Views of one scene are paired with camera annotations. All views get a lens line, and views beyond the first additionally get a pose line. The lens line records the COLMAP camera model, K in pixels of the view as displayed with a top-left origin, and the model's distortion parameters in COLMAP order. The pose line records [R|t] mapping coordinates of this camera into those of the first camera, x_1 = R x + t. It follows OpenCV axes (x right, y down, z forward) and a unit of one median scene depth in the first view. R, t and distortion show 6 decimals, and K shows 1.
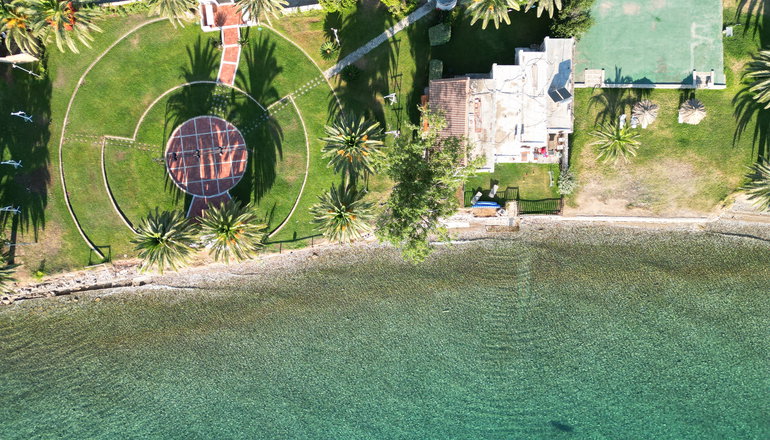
lens RADIAL K [[556.1, 0, 385.6], [0, 556.1, 221.0], [0, 0, 1]] dist [0.067822, -0.070365]
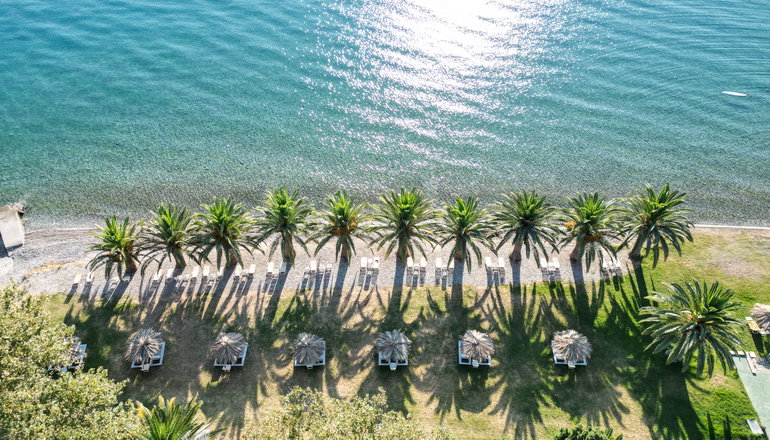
lens RADIAL K [[561.6, 0, 383.9], [0, 561.6, 214.8], [0, 0, 1]] dist [0.039789, -0.023456]
pose [[-0.998189, -0.001611, 0.060129, 0.987376], [0.043997, -0.701217, 0.711589, -0.645379], [0.041017, 0.712946, 0.700019, 0.349481]]
